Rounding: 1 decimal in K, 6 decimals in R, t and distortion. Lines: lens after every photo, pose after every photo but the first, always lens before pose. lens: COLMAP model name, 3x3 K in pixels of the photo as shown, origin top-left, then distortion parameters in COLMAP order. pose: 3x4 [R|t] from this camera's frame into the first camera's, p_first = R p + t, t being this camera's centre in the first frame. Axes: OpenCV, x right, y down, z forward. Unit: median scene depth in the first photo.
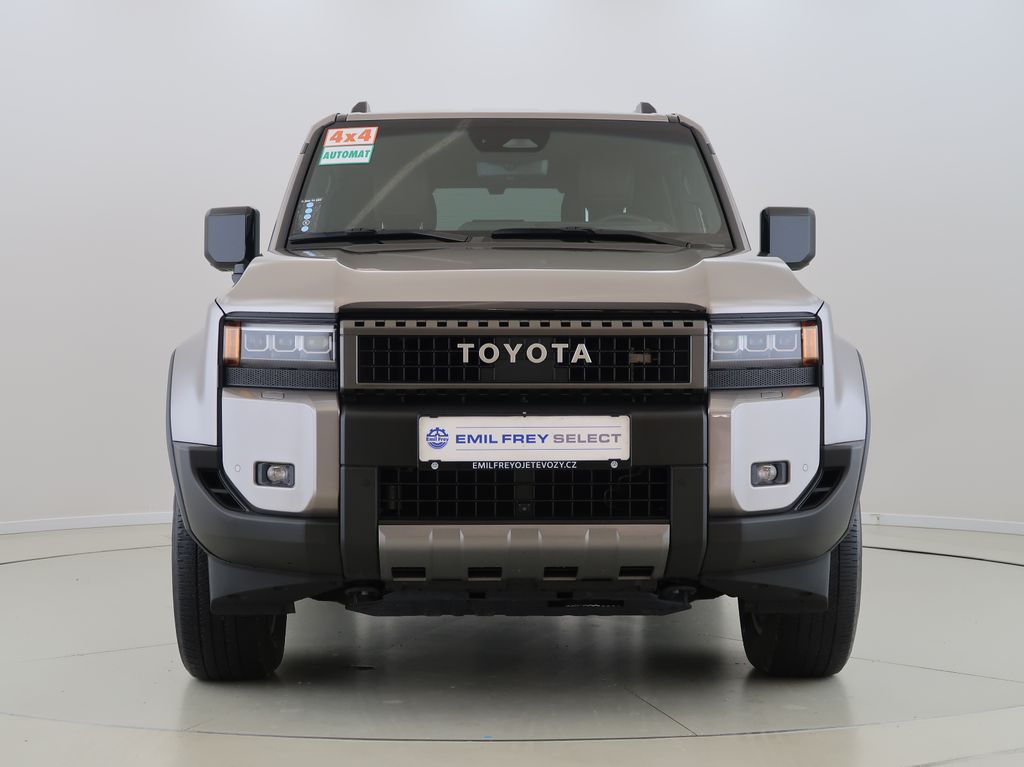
lens RADIAL K [[1900.0, 0, 512.0], [0, 1900.0, 383.5], [0, 0, 1]] dist [-0.191632, -0.011051]
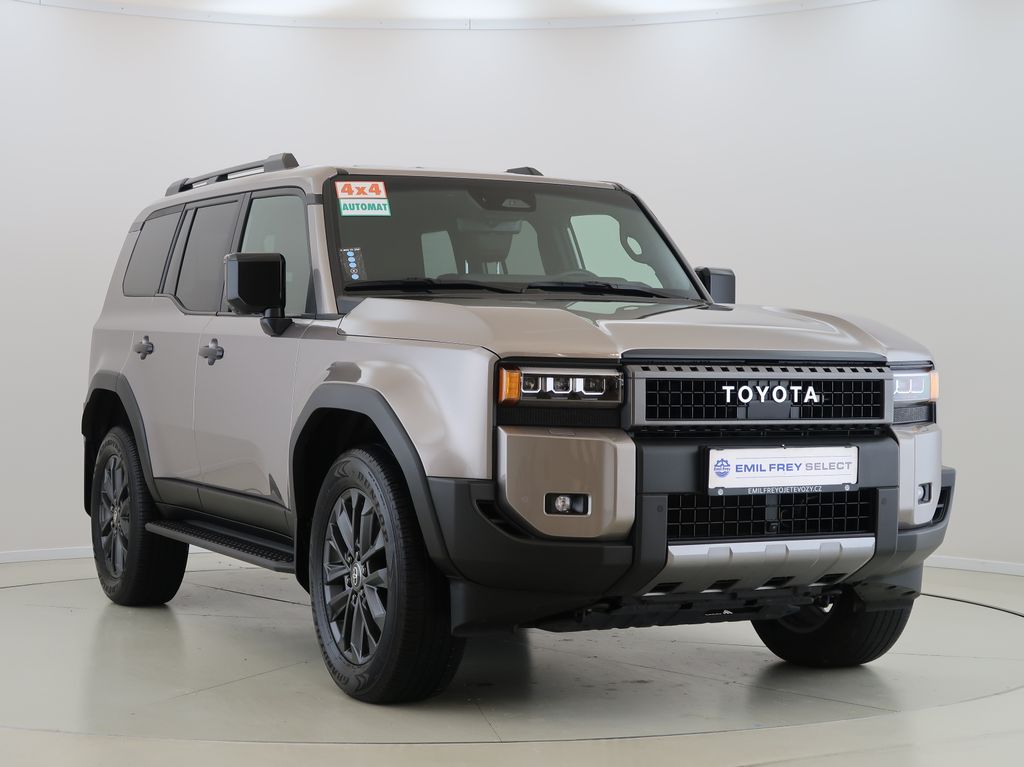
lens RADIAL K [[1900.0, 0, 512.0], [0, 1900.0, 383.5], [0, 0, 1]] dist [-0.191632, -0.011051]
pose [[0.921578, 0.003078, 0.388181, -0.592660], [0.005460, 0.999767, -0.020891, 0.000828], [-0.388155, 0.021373, 0.921346, -0.012125]]
